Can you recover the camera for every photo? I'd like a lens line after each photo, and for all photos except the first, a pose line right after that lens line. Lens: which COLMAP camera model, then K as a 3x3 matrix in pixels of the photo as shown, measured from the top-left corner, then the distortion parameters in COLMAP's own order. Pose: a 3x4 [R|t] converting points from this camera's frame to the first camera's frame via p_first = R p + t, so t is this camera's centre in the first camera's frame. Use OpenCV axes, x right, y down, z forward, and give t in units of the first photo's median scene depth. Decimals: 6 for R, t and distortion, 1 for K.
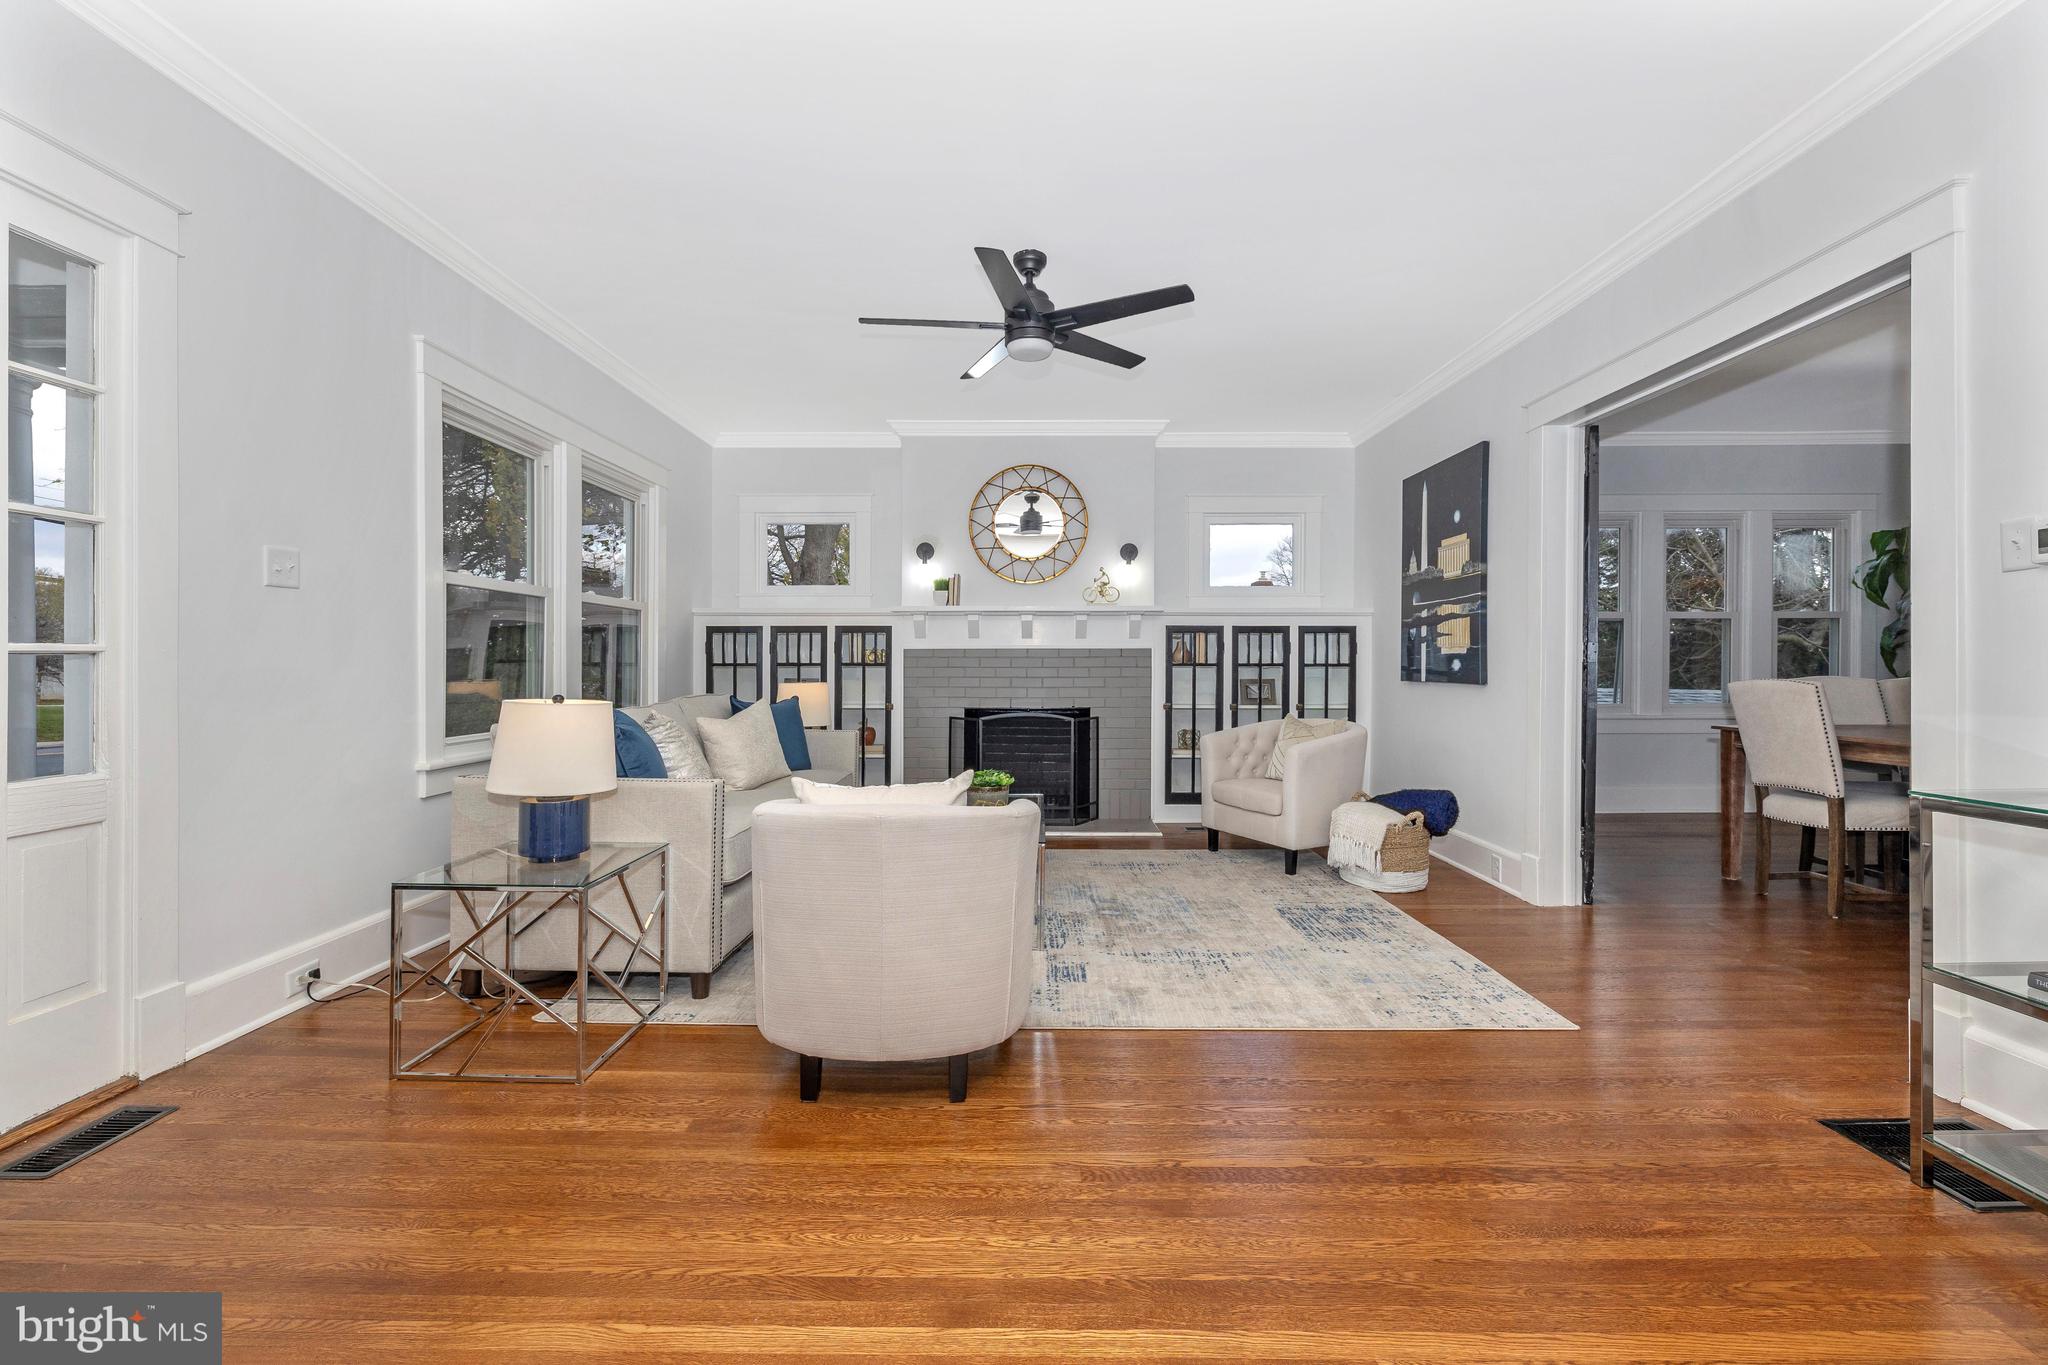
lens RADIAL K [[862.5, 0, 1023.7], [0, 862.5, 672.2], [0, 0, 1]] dist [-0.002143, -0.000196]
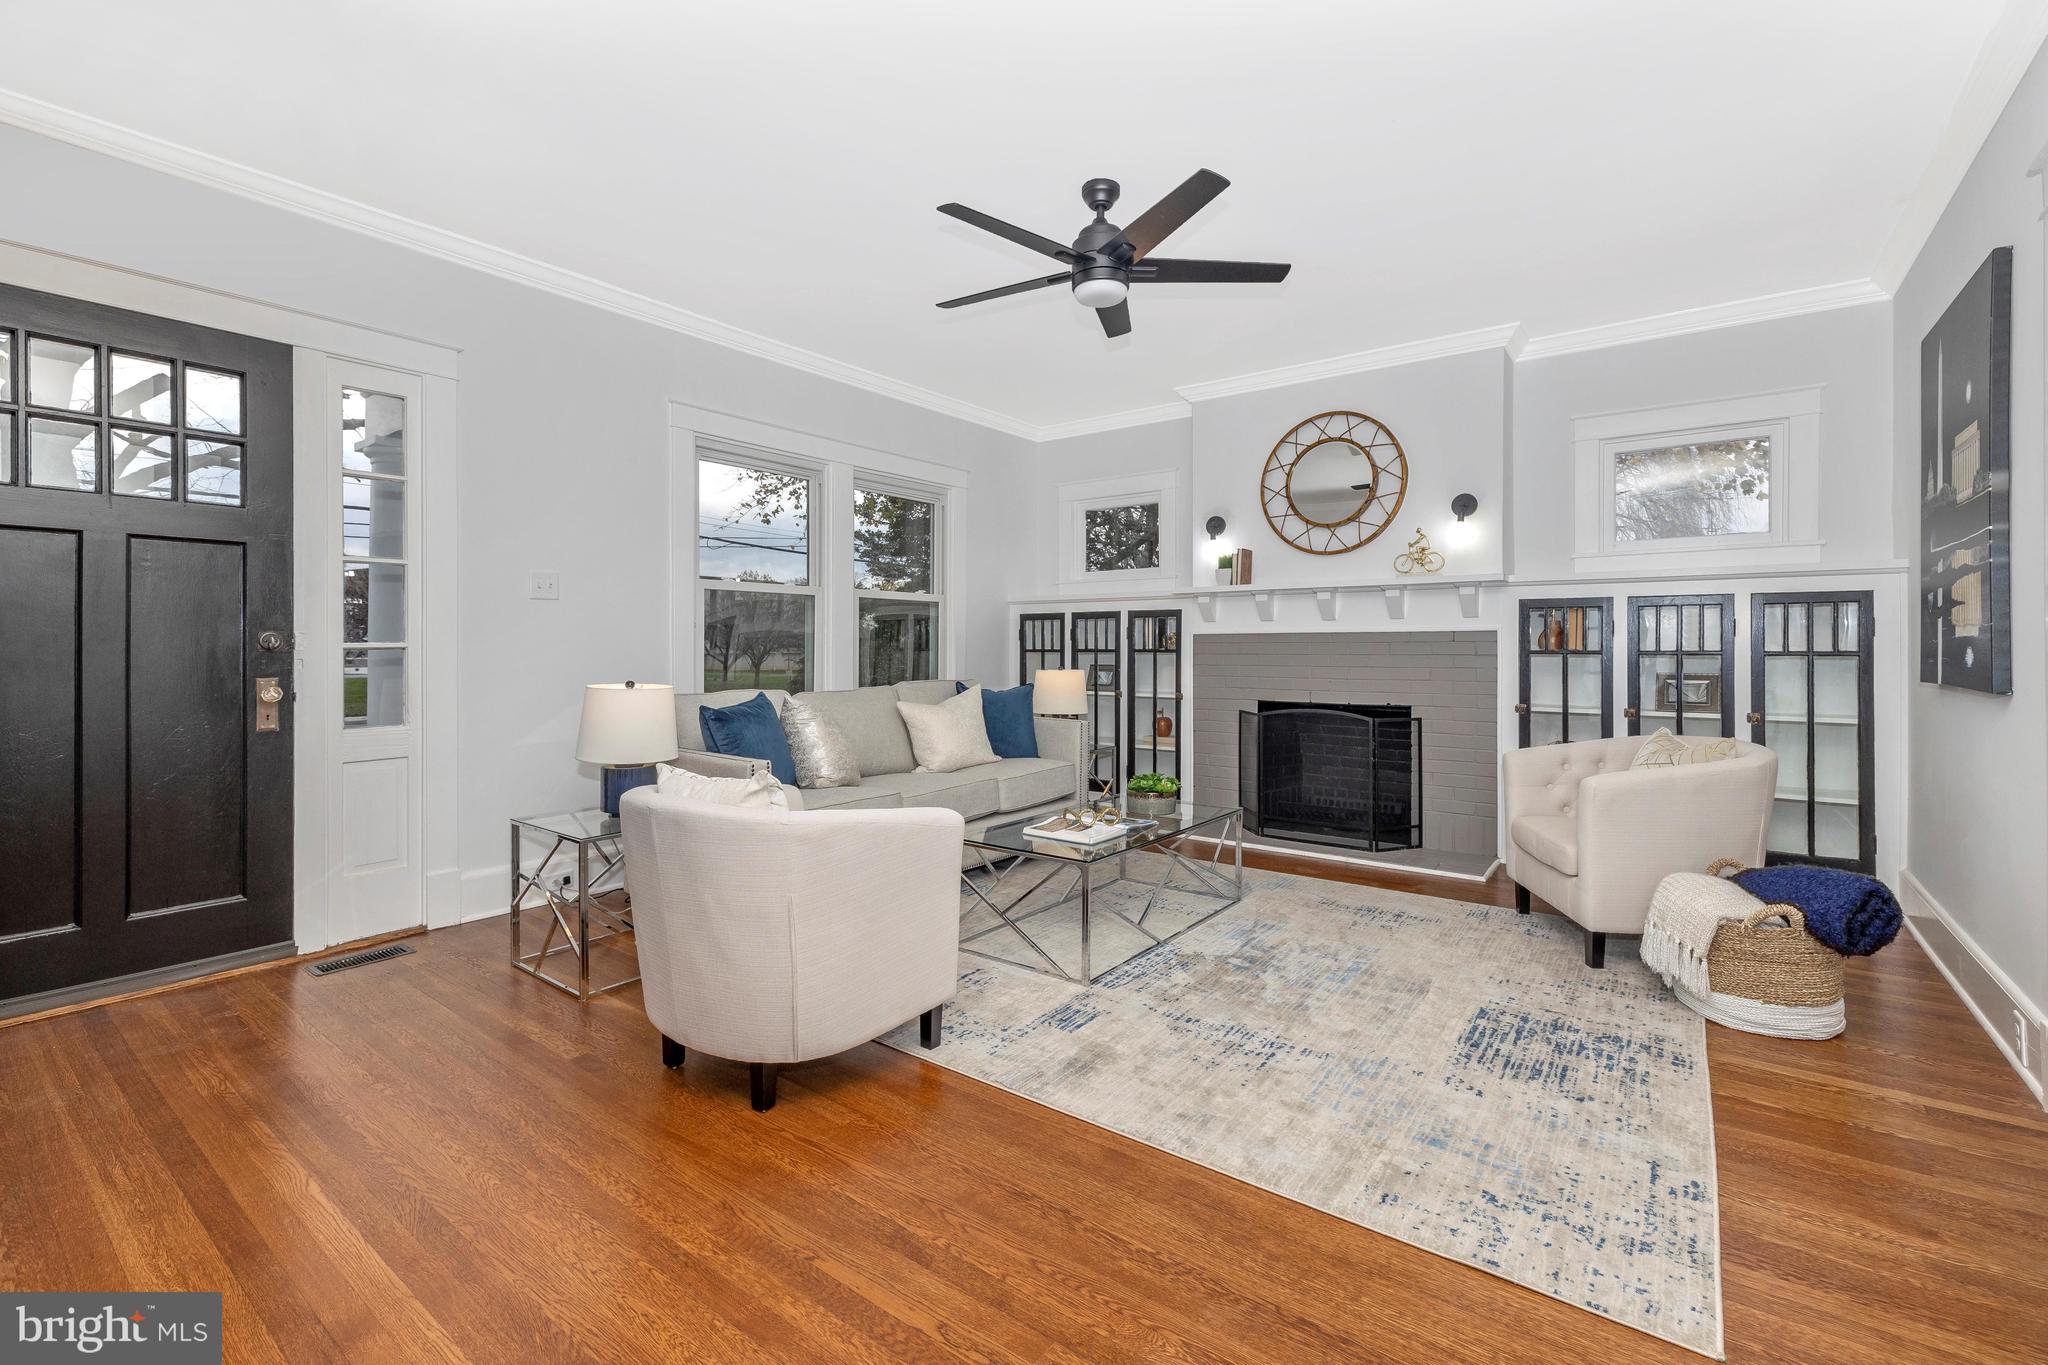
lens RADIAL K [[879.8, 0, 1016.0], [0, 879.8, 651.7], [0, 0, 1]] dist [-0.000471, -0.000177]
pose [[0.804368, 0.003167, -0.594122, 0.307890], [-0.004381, 0.999990, -0.000602, -0.007817], [0.594115, 0.003087, 0.804374, 0.155376]]
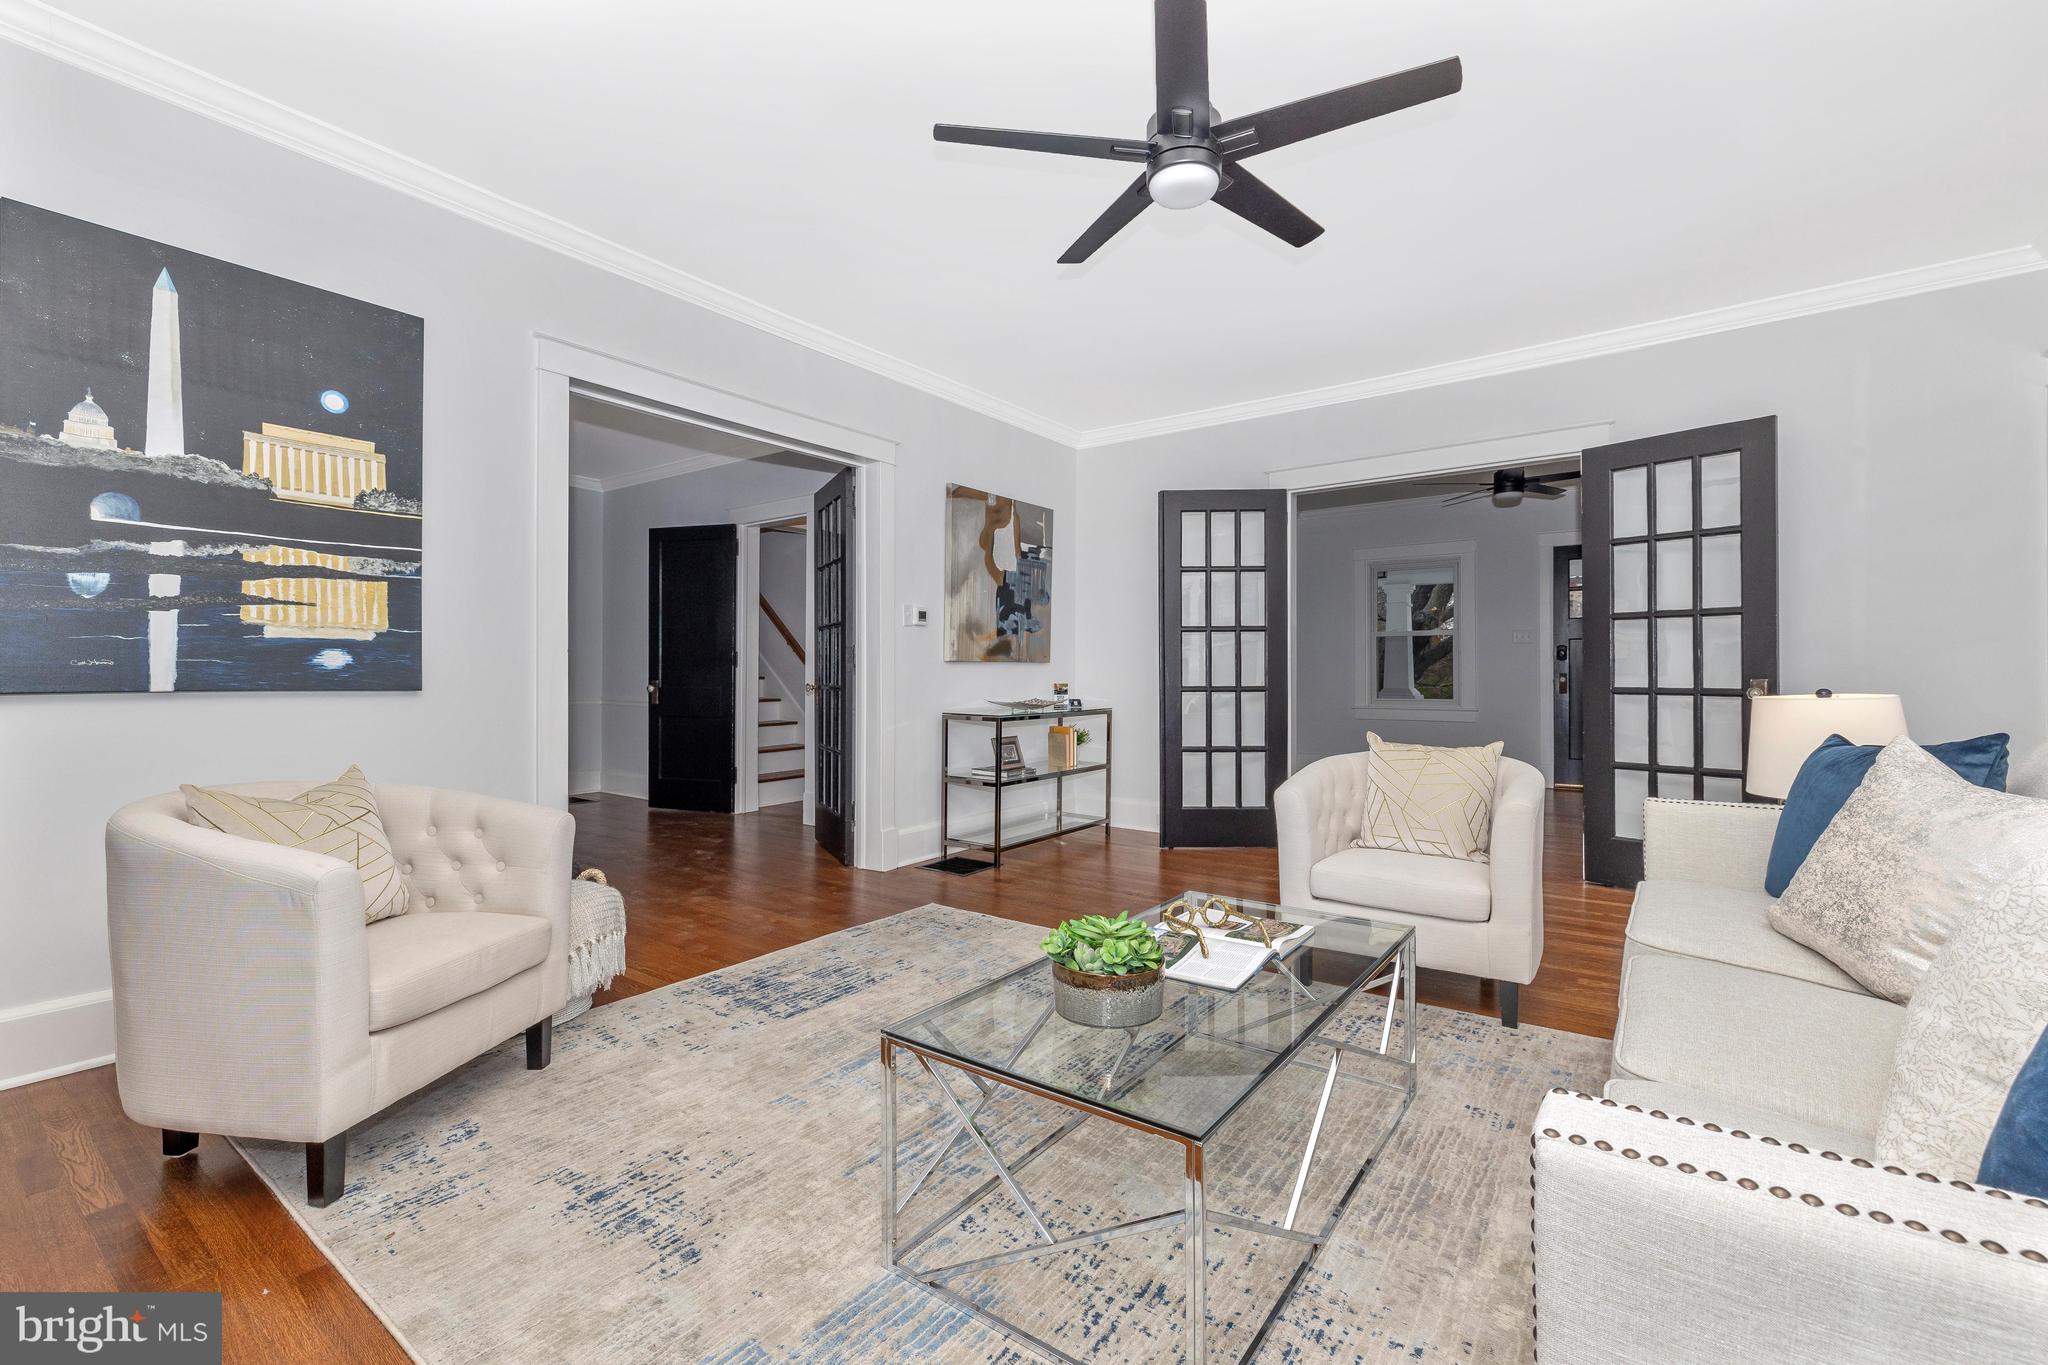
lens RADIAL K [[862.5, 0, 1023.7], [0, 862.5, 672.2], [0, 0, 1]] dist [-0.002143, -0.000196]
pose [[-0.813511, 0.003862, 0.581536, -0.189263], [0.004475, 0.999990, -0.000381, 0.002418], [-0.581532, 0.002293, -0.813521, 1.077247]]
